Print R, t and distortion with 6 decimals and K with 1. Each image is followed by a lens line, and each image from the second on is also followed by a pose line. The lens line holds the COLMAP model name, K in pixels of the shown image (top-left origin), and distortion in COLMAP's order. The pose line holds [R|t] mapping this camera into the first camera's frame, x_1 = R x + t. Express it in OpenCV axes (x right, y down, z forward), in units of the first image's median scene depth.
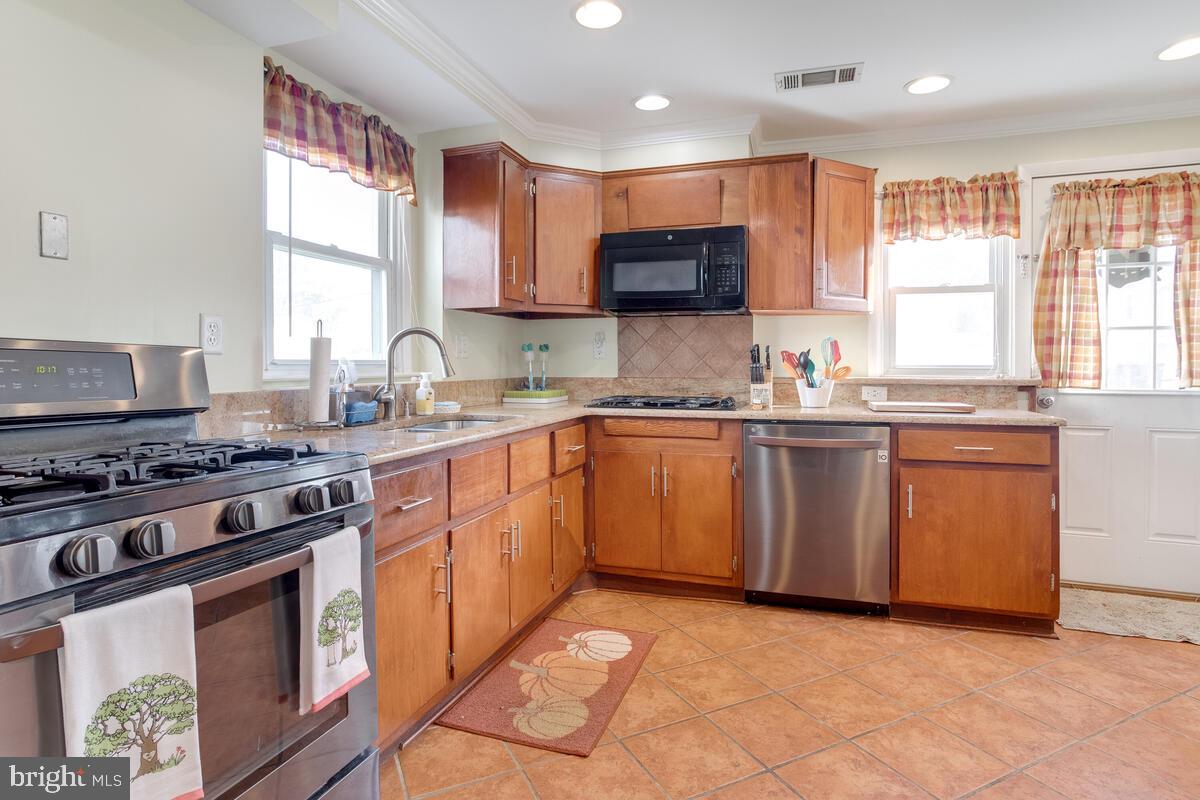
lens RADIAL K [[619.8, 0, 587.6], [0, 619.8, 365.5], [0, 0, 1]] dist [-0.051516, 0.027912]
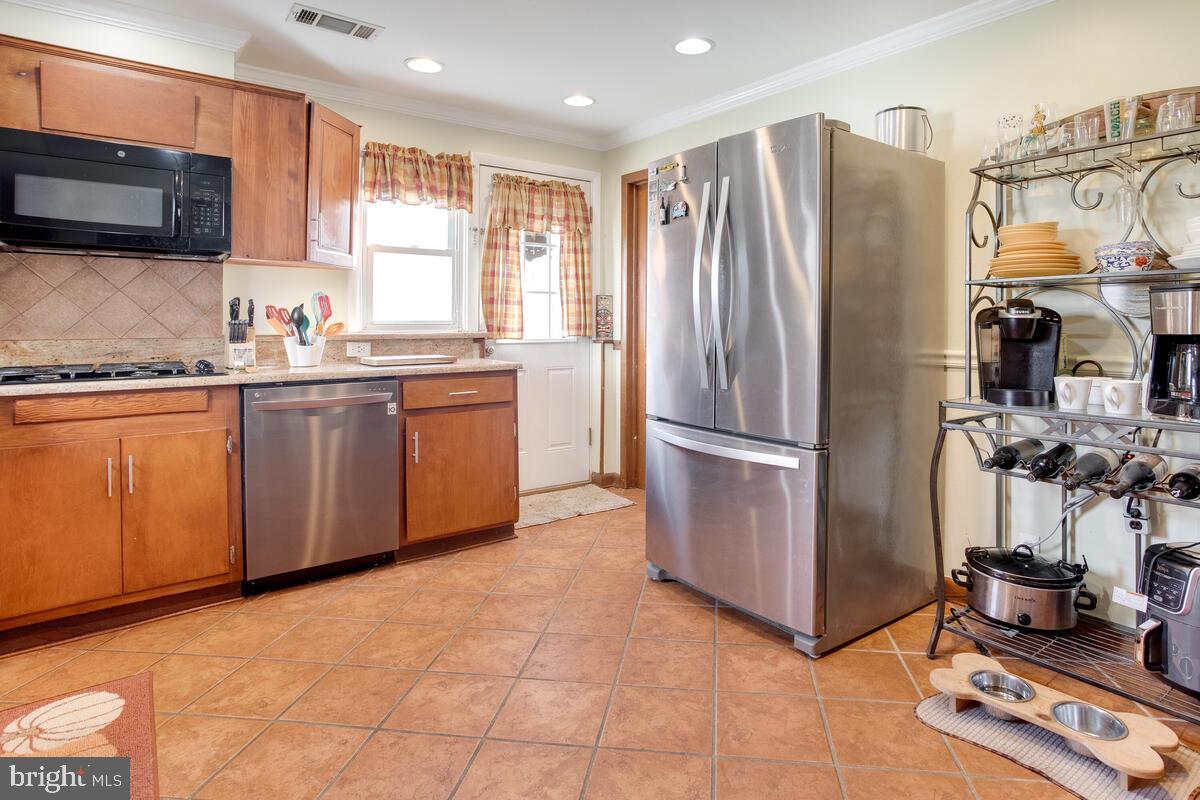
lens RADIAL K [[669.8, 0, 639.8], [0, 669.8, 316.3], [0, 0, 1]] dist [-0.056369, 0.027088]
pose [[0.530429, 0.003249, 0.847723, -0.224703], [0.000980, 0.999990, -0.004446, -0.003294], [-0.847729, 0.003189, 0.530420, 0.037438]]
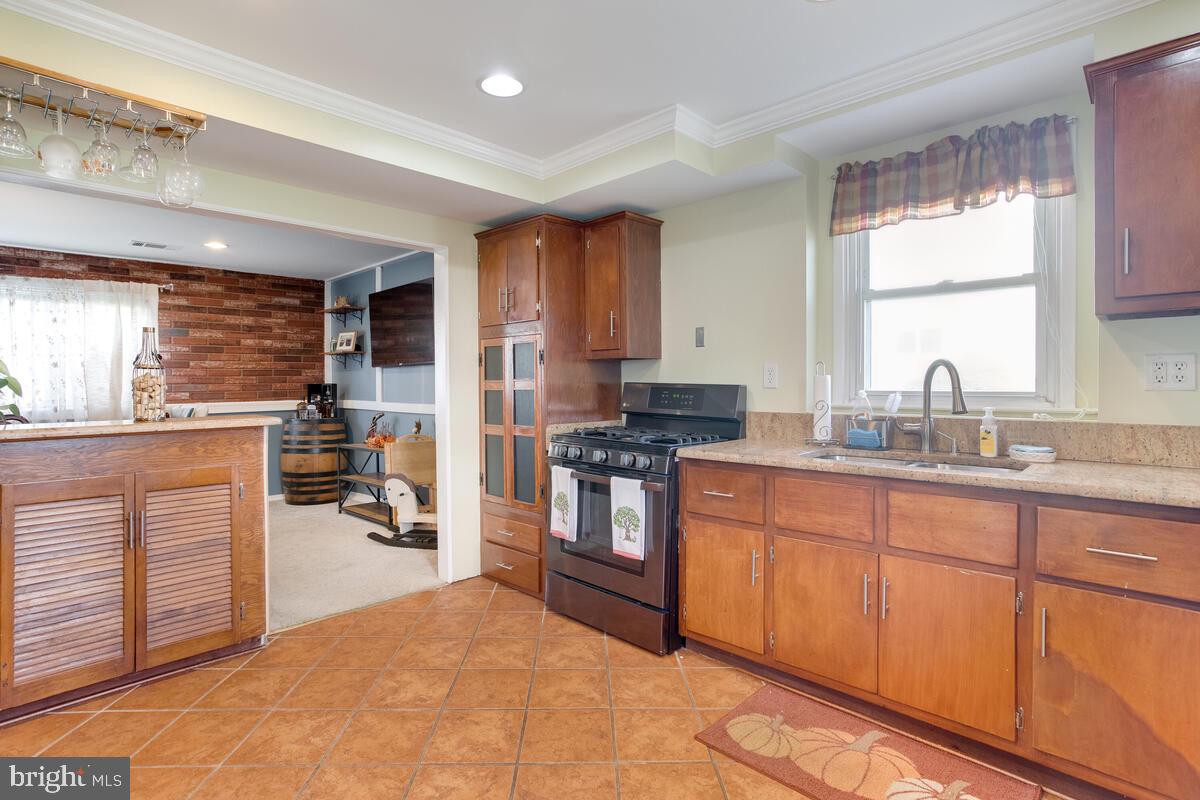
lens RADIAL K [[572.0, 0, 569.2], [0, 572.0, 389.2], [0, 0, 1]] dist [-0.039944, 0.024700]
pose [[-0.431296, 0.011600, -0.902136, 0.647556], [0.003301, 0.999931, 0.011279, -0.022824], [0.902205, 0.001887, -0.431304, 0.754684]]
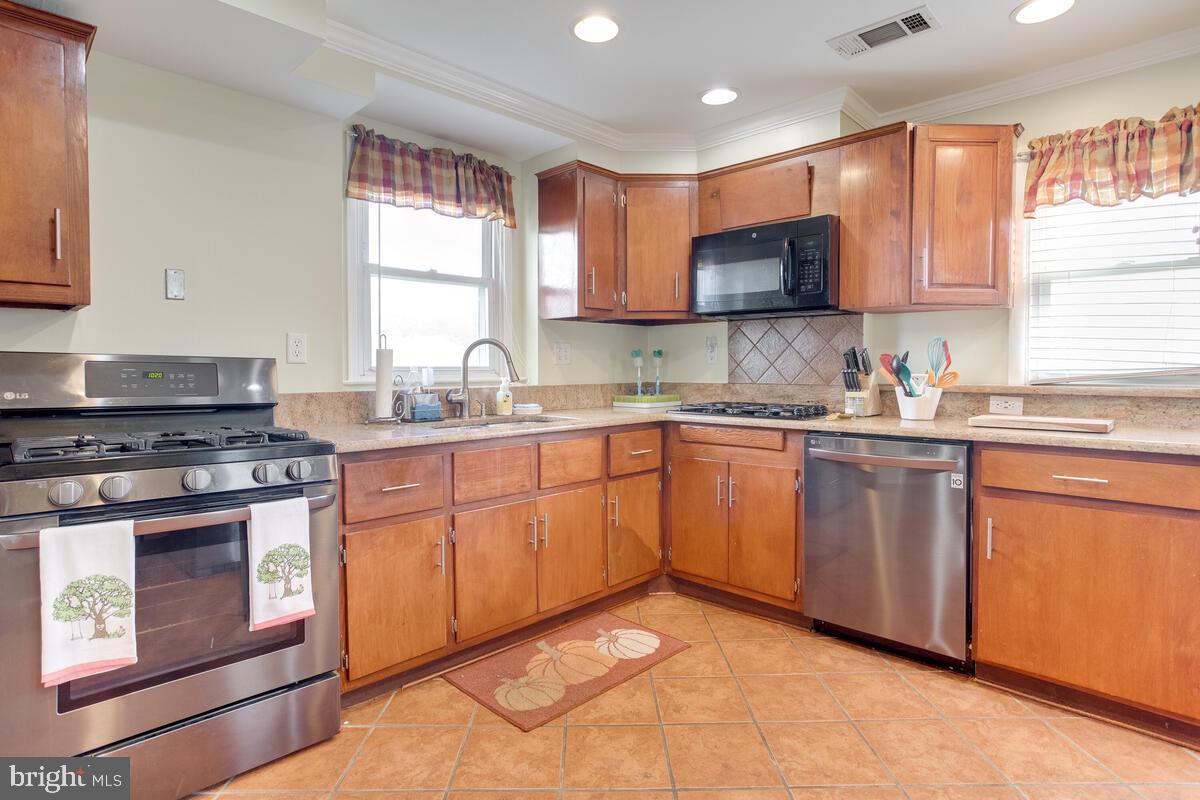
lens RADIAL K [[618.3, 0, 605.3], [0, 618.3, 384.6], [0, 0, 1]] dist [-0.052273, 0.033216]
pose [[0.906129, 0.007946, -0.422927, 0.353041], [0.001746, 0.999745, 0.022526, -0.000818], [0.422998, -0.021150, 0.905884, 0.052841]]
